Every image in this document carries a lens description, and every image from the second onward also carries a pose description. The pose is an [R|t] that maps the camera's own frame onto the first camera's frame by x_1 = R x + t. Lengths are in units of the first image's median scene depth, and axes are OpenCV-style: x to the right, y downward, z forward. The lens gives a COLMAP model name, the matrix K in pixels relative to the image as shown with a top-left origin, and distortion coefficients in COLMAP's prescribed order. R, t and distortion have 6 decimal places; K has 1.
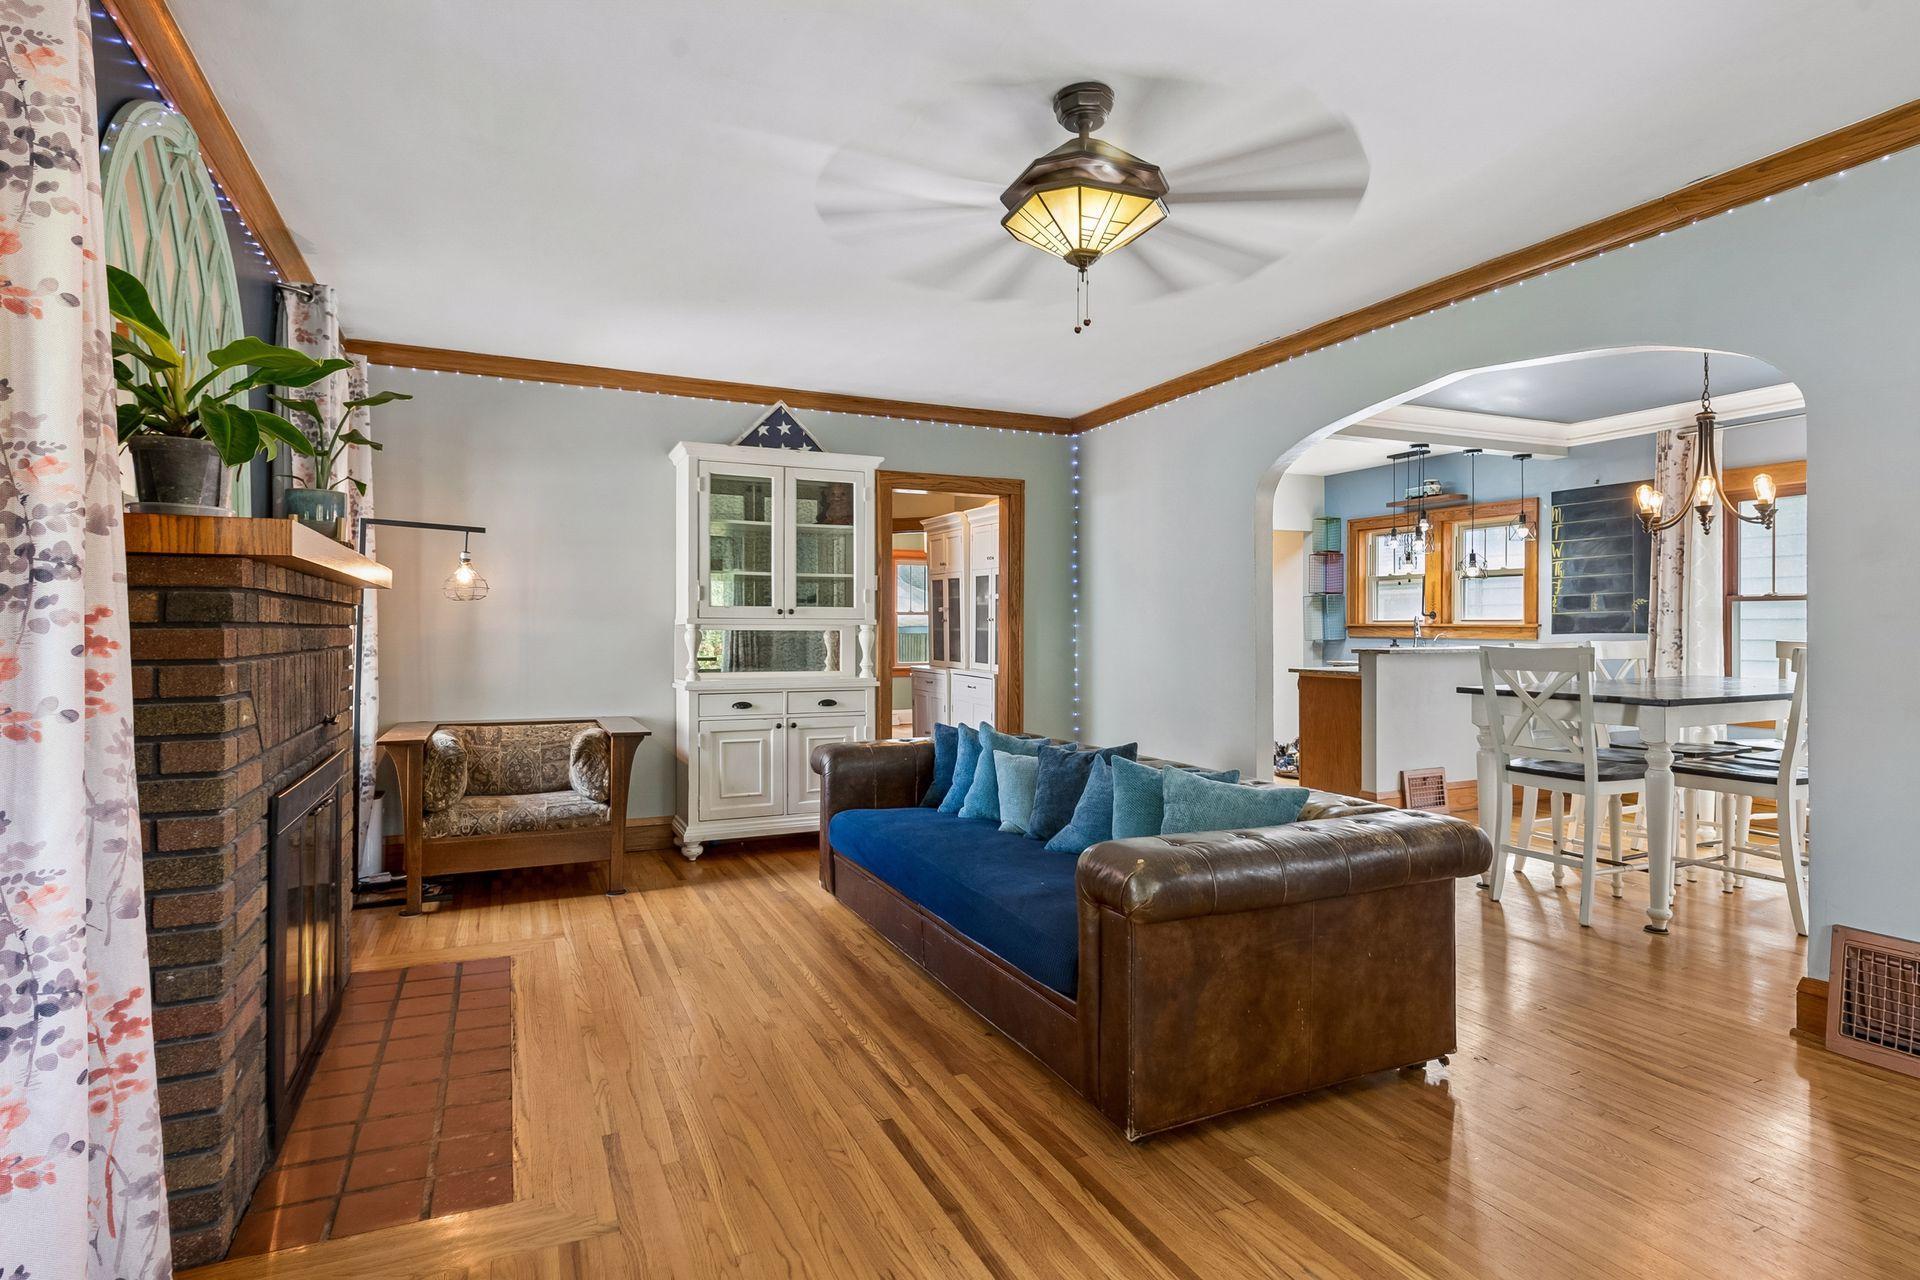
lens RADIAL K [[964.7, 0, 958.2], [0, 964.7, 627.0], [0, 0, 1]] dist [0.005297, -0.000985]
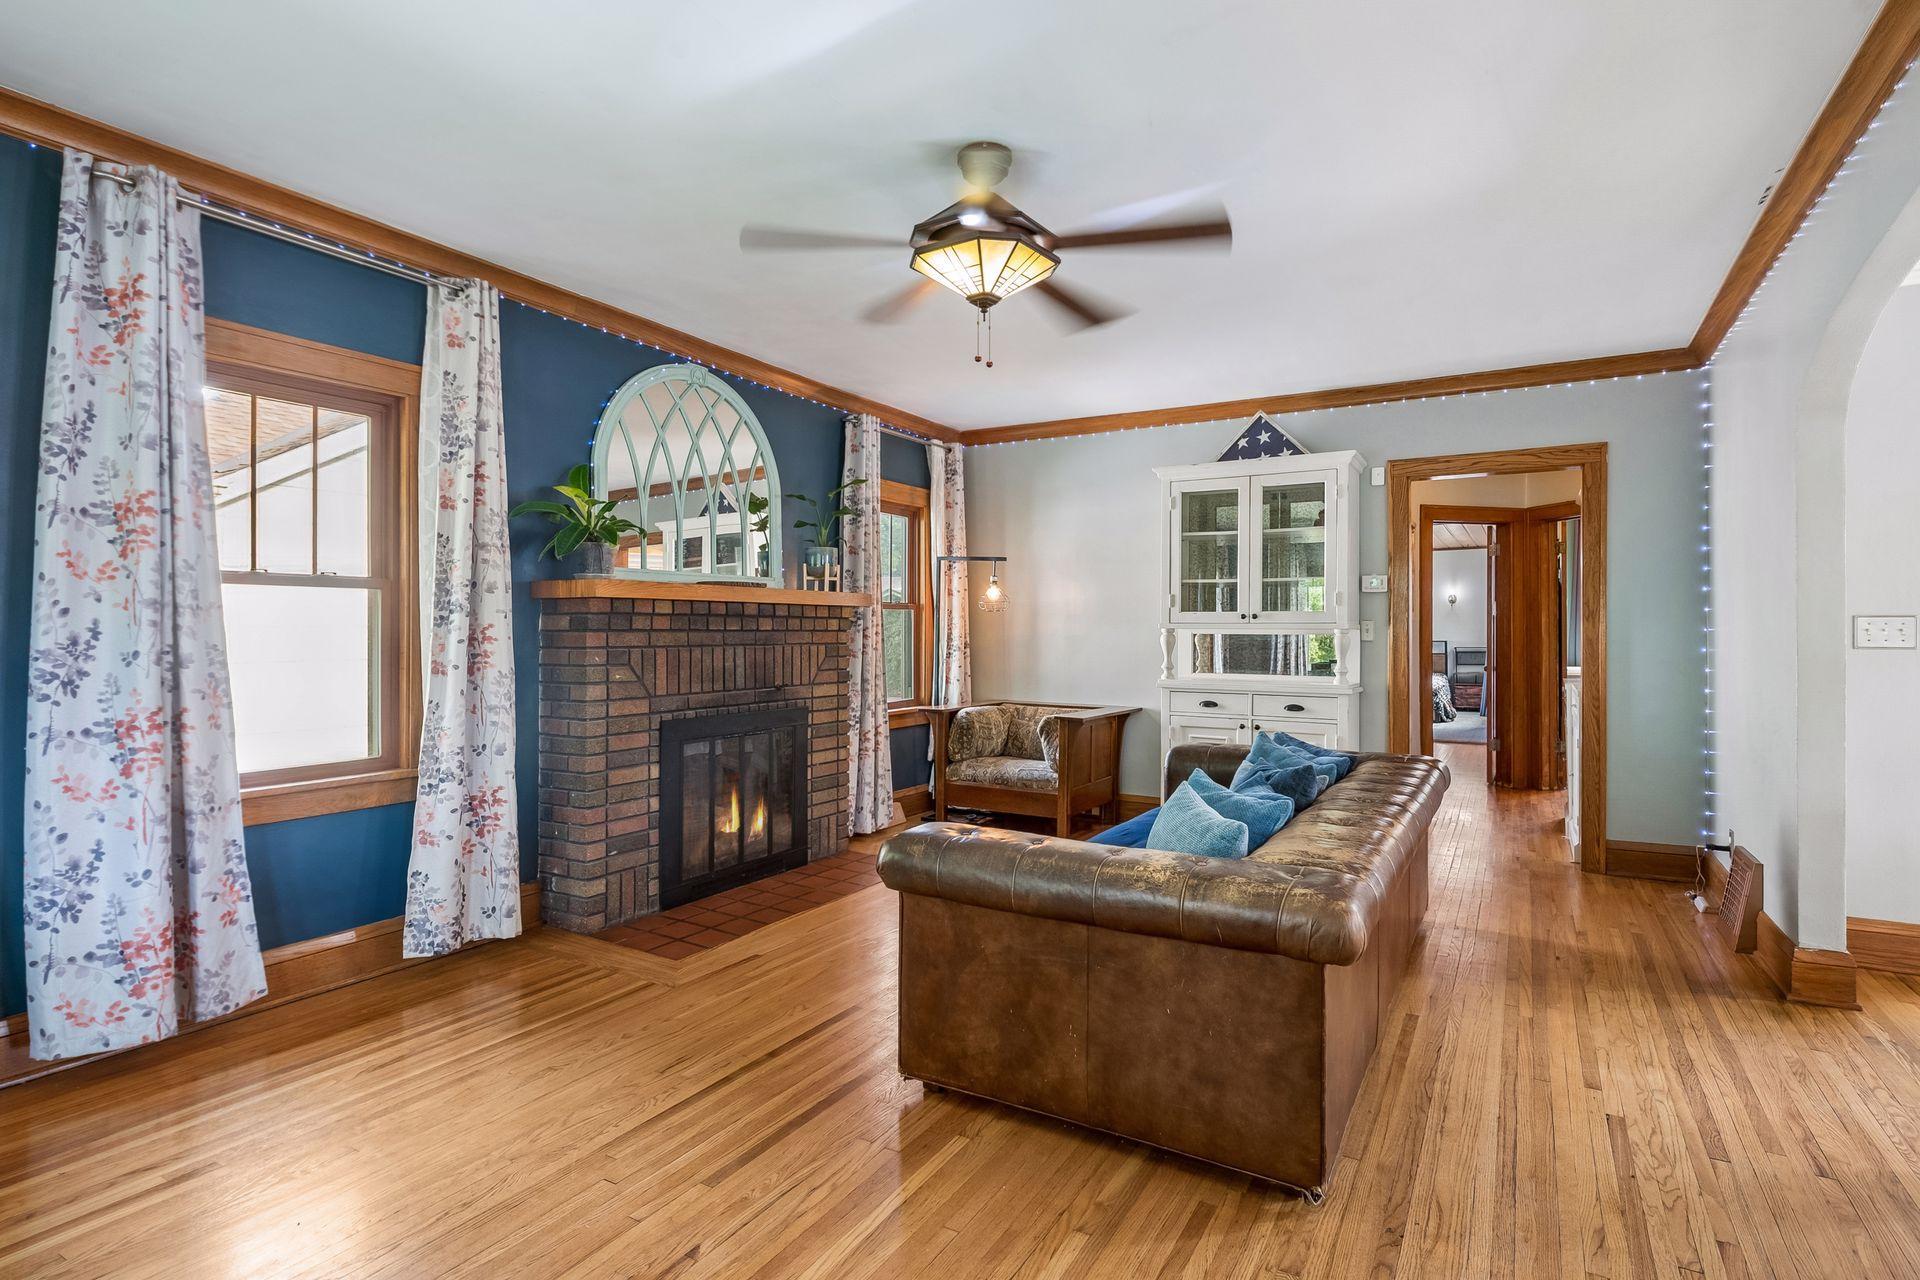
lens RADIAL K [[964.7, 0, 967.7], [0, 964.7, 610.9], [0, 0, 1]] dist [0.005297, -0.000985]
pose [[0.572318, -0.013602, -0.819919, 0.477236], [0.000150, 0.999864, -0.016482, -0.004492], [0.820032, 0.009310, 0.572242, 0.157870]]
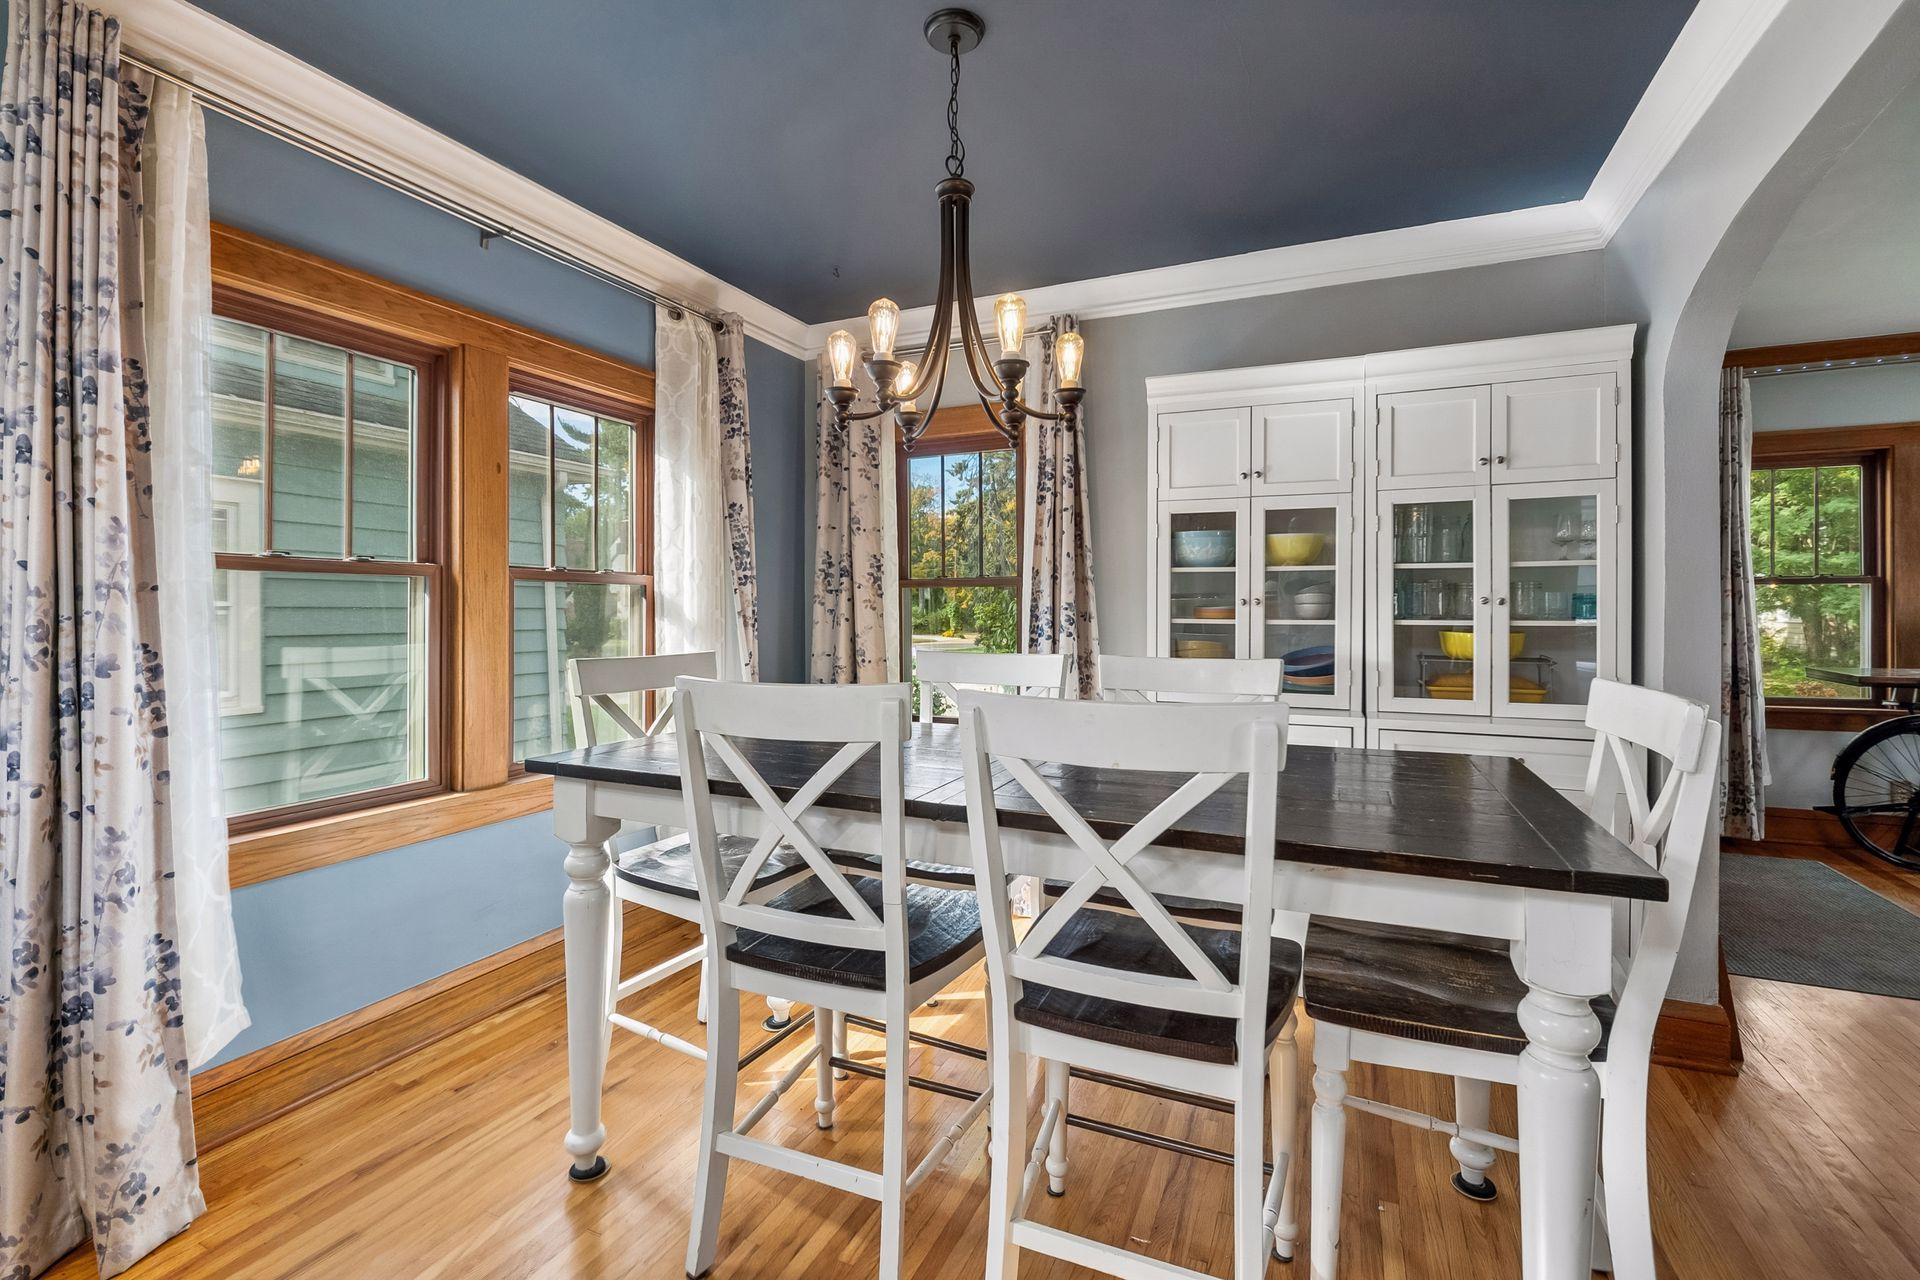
lens RADIAL K [[829.7, 0, 956.8], [0, 829.7, 610.3], [0, 0, 1]] dist [-0.001426, -0.003829]
pose [[-0.644971, 0.000055, 0.764207, 0.390021], [0.000742, 1.000000, 0.000555, -0.010493], [-0.764207, 0.000925, -0.644971, 1.063274]]
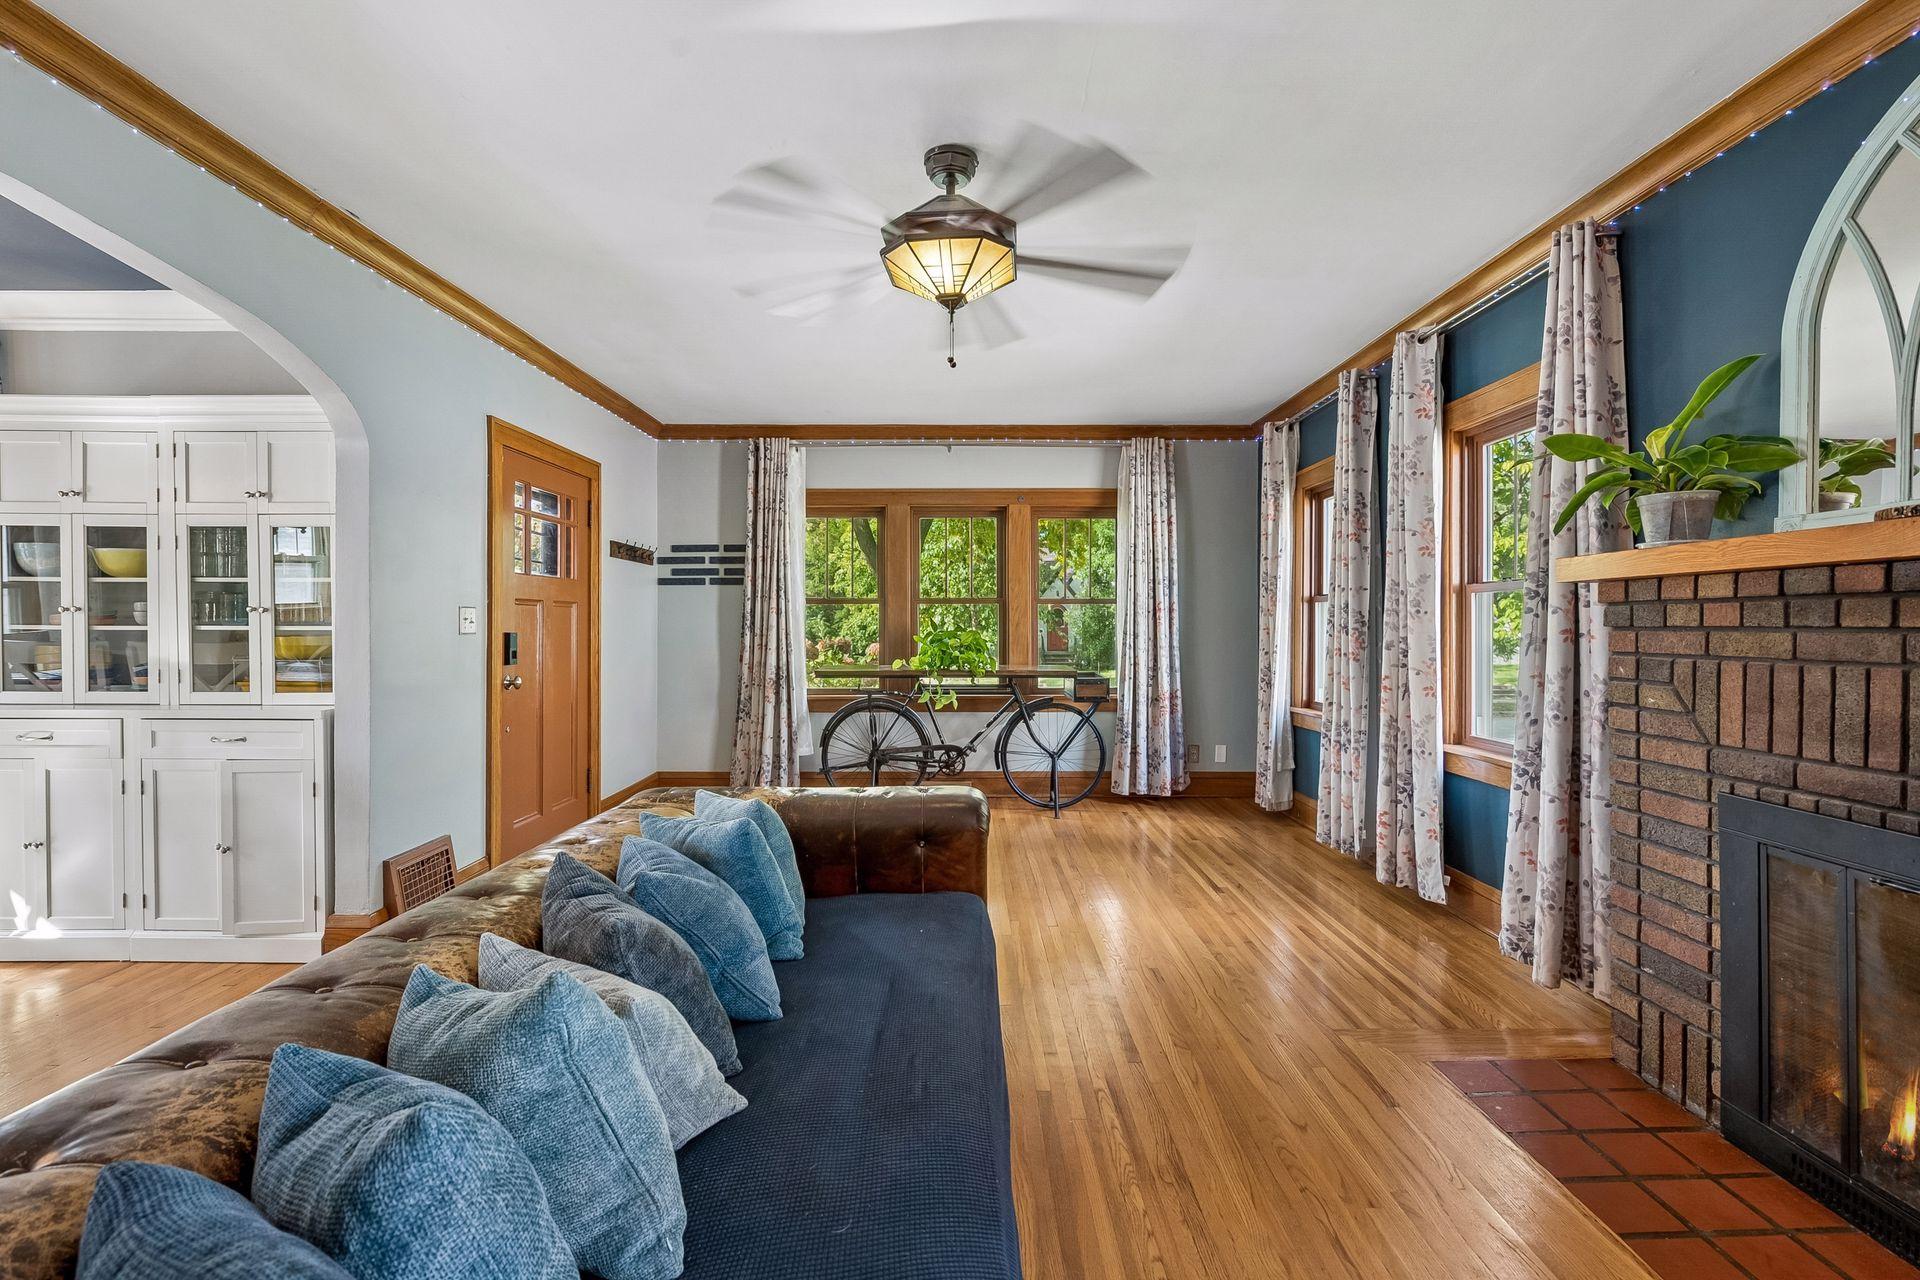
lens RADIAL K [[848.9, 0, 962.9], [0, 848.9, 629.7], [0, 0, 1]] dist [-0.002510, -0.000447]
pose [[-0.909040, 0.000041, 0.416709, -0.127841], [0.000092, 1.000000, 0.000102, -0.001384], [-0.416709, 0.000131, -0.909040, 0.860668]]
